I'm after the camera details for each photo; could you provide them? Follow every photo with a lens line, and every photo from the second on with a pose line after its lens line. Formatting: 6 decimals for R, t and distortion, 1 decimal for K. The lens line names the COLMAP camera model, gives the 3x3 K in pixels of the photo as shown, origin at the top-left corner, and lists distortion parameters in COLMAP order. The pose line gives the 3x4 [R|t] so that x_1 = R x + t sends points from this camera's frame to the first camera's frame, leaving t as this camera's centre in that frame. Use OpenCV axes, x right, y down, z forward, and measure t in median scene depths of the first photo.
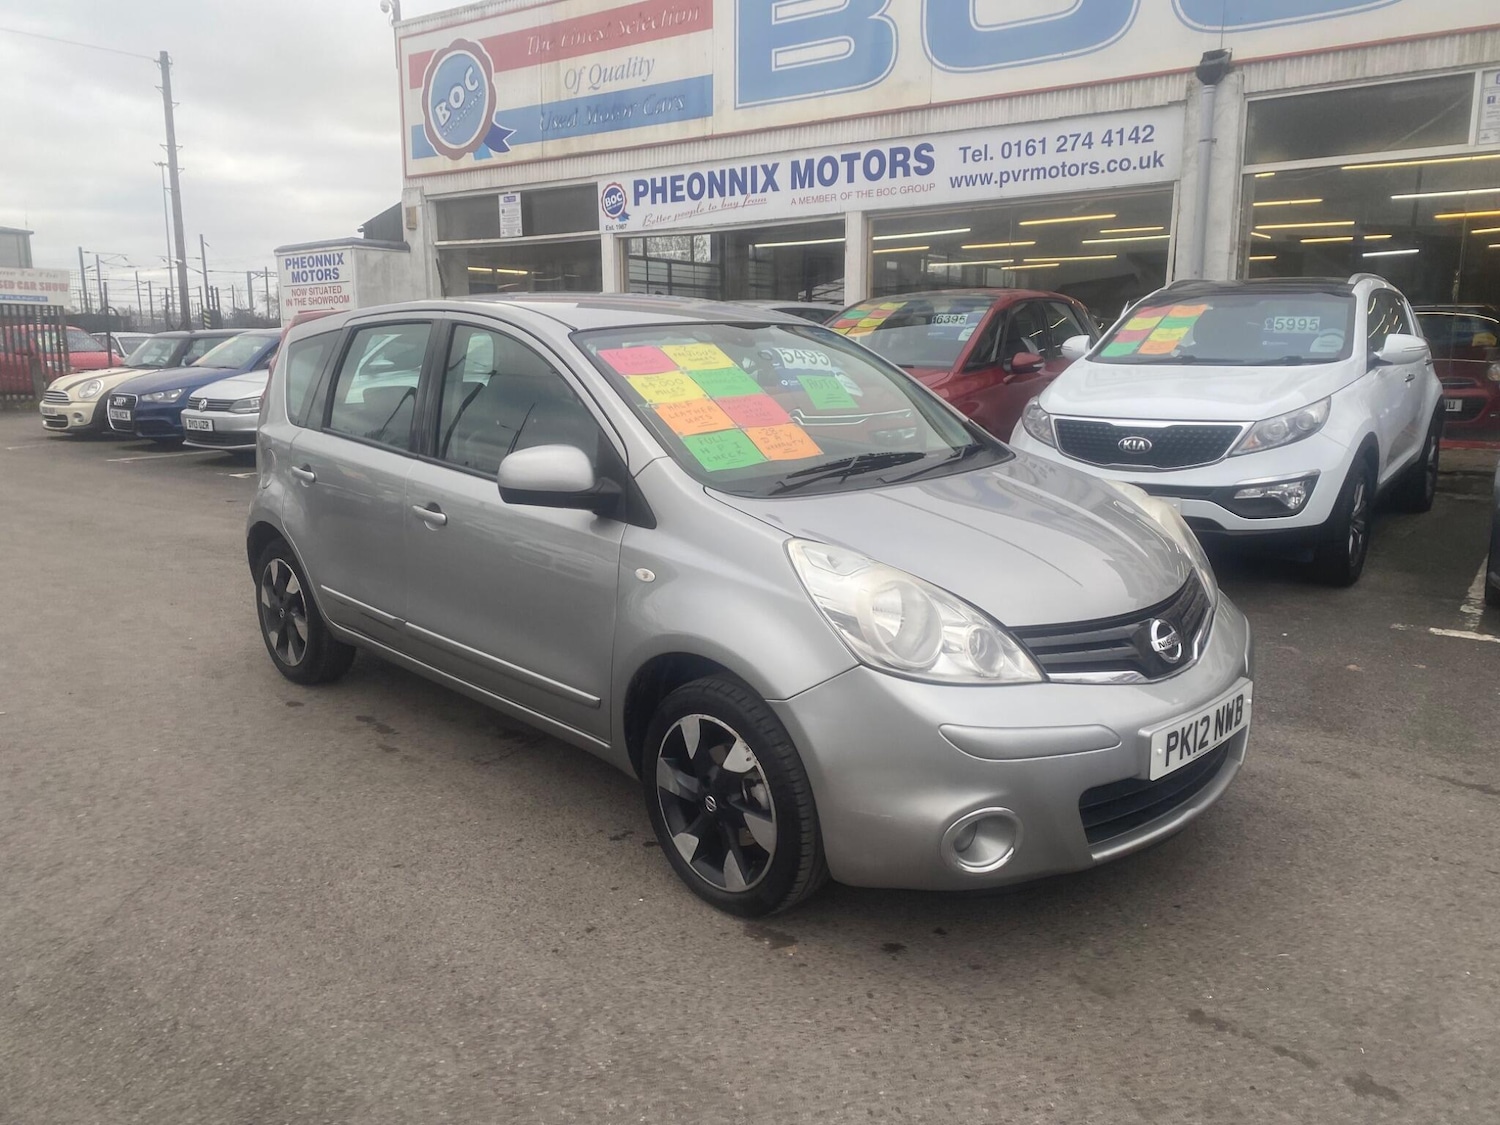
lens RADIAL K [[1141.1, 0, 764.3], [0, 1141.1, 548.2], [0, 0, 1]] dist [0.025279, -0.022100]
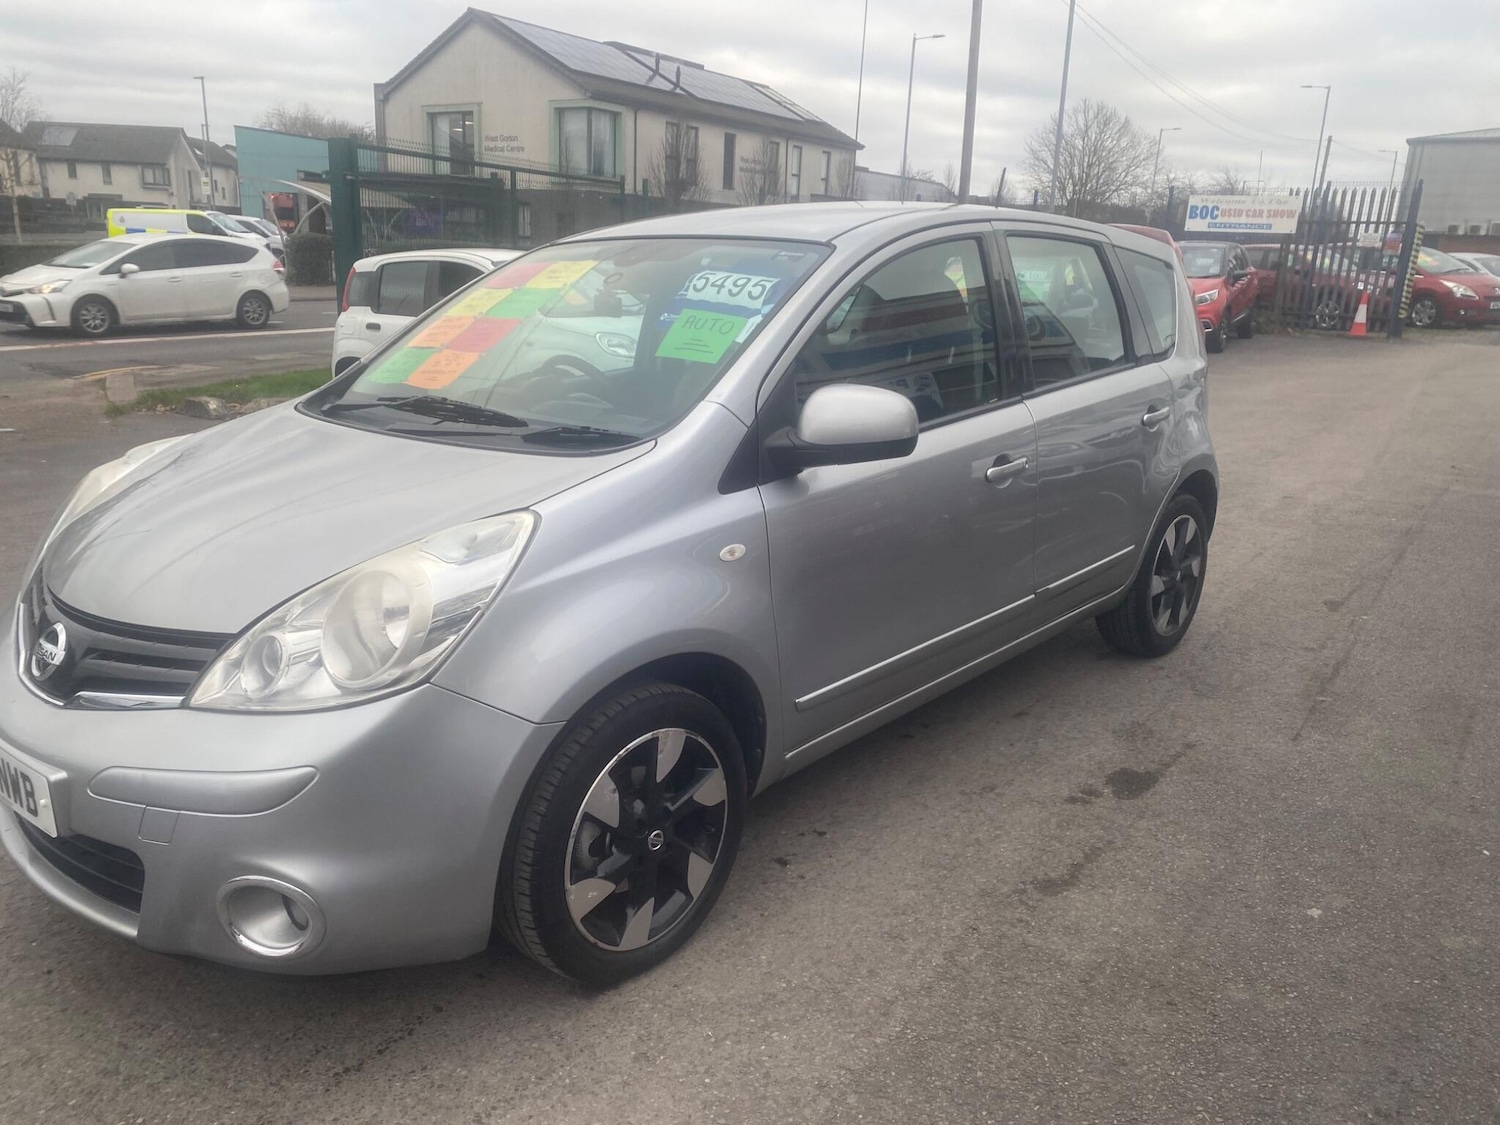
lens RADIAL K [[1138.7, 0, 736.9], [0, 1138.7, 578.3], [0, 0, 1]] dist [0.026257, -0.021466]
pose [[0.056985, 0.279882, -0.958342, 0.310484], [-0.203660, 0.942976, 0.263284, -0.073850], [0.977382, 0.180173, 0.110737, 0.383106]]
